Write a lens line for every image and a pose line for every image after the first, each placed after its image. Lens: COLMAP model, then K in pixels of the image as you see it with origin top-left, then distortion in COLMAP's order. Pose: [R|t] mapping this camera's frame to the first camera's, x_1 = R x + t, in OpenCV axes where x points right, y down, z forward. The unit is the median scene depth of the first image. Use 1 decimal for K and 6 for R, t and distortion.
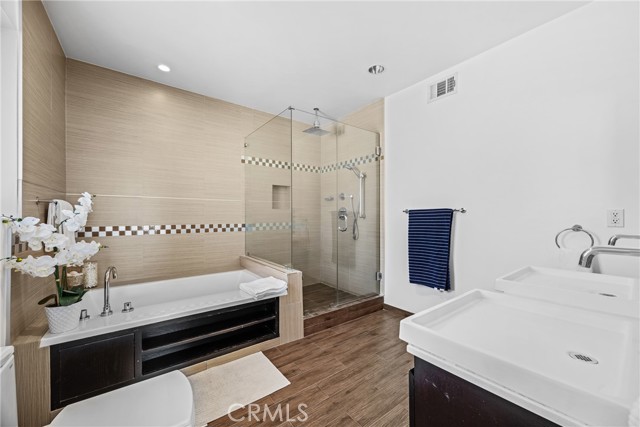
lens RADIAL K [[245.8, 0, 319.9], [0, 245.8, 214.9], [0, 0, 1]] dist [0.000396, -0.000087]
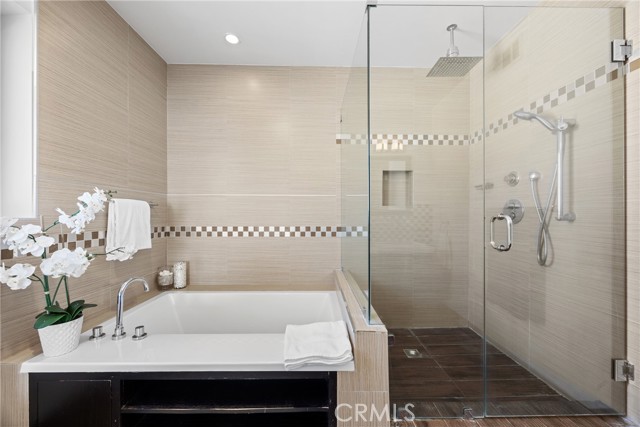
lens RADIAL K [[245.8, 0, 319.7], [0, 245.8, 215.6], [0, 0, 1]] dist [0.000396, -0.000087]
pose [[0.811527, -0.000182, -0.584315, 0.073475], [0.000806, 0.999999, 0.000807, 0.002515], [0.584315, -0.001126, 0.811526, 0.382150]]
